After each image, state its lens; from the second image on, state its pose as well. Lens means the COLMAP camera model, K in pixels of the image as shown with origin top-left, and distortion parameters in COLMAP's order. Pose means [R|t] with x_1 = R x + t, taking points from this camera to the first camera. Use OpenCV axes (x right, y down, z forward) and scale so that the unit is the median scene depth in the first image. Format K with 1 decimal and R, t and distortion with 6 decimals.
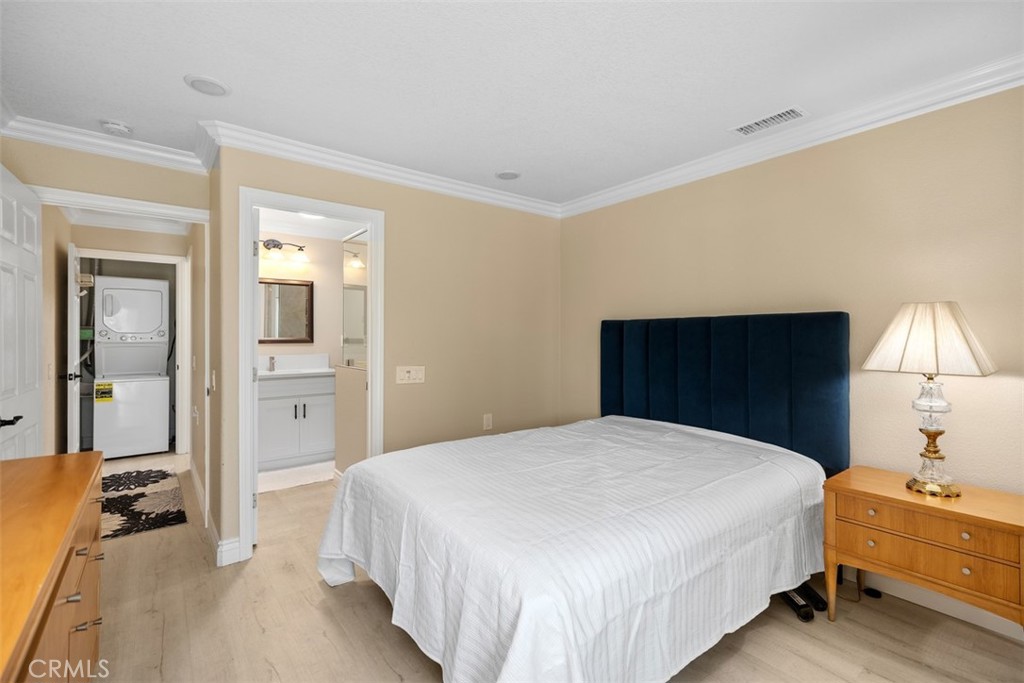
lens RADIAL K [[462.1, 0, 511.0], [0, 462.1, 340.3], [0, 0, 1]] dist [0.006346, -0.000611]
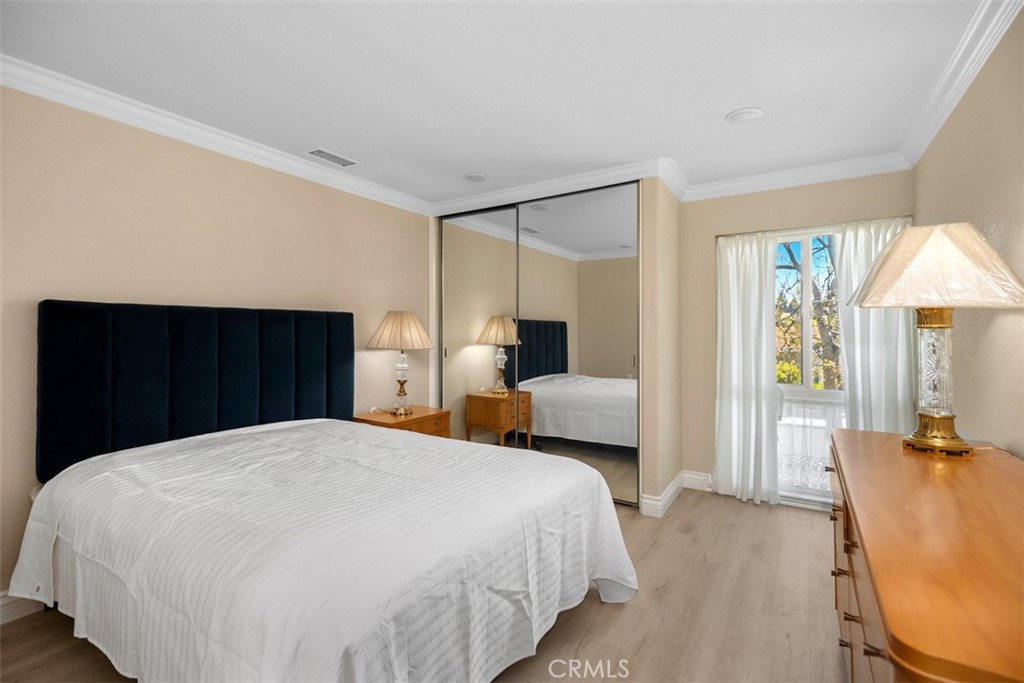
lens RADIAL K [[462.1, 0, 508.9], [0, 462.1, 331.7], [0, 0, 1]] dist [0.006346, -0.000611]
pose [[-0.347041, -0.002981, 0.937845, -0.977212], [0.006122, 0.999966, 0.005444, -0.008649], [-0.937830, 0.007631, -0.347011, 1.238028]]
